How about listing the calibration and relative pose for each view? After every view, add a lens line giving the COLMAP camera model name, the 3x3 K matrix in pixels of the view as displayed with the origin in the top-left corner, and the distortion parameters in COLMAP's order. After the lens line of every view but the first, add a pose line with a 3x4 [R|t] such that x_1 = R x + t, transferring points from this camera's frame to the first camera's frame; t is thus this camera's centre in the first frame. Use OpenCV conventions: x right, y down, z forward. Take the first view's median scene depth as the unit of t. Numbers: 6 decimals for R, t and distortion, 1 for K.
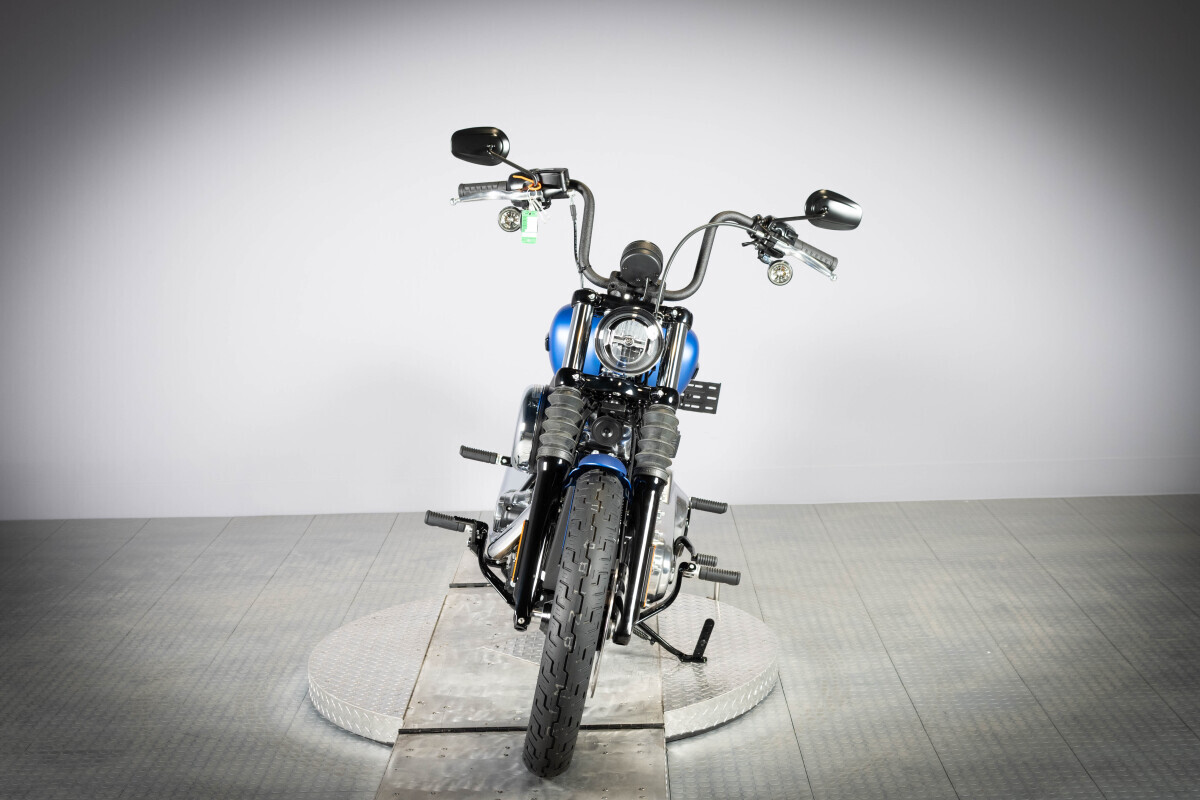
lens RADIAL K [[1868.6, 0, 622.1], [0, 1868.6, 397.2], [0, 0, 1]] dist [-0.001948, -0.024438]
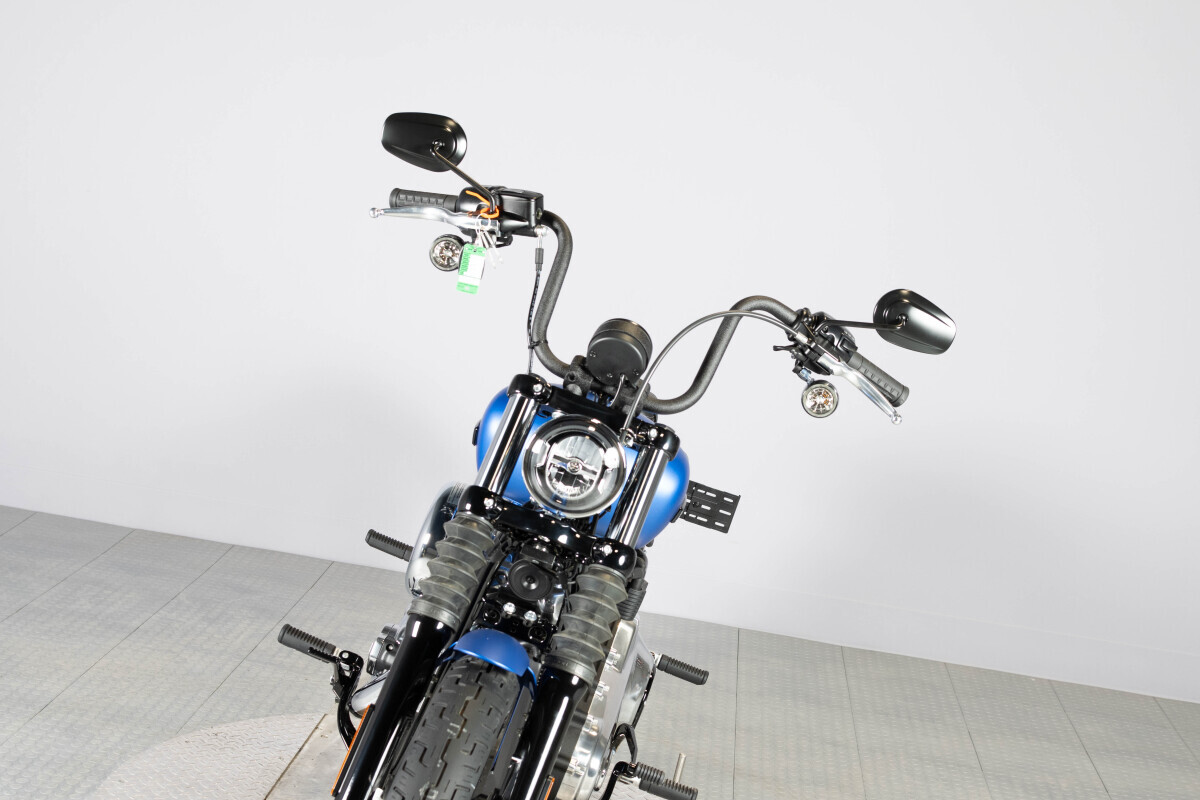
lens RADIAL K [[1918.4, 0, 600.0], [0, 1918.4, 400.0], [0, 0, 1]] dist [0.007742, -0.007439]
pose [[0.982305, 0.179740, -0.052635, 0.042523], [-0.179617, 0.983711, 0.007103, -0.056940], [0.053055, 0.002477, 0.998589, 0.295822]]
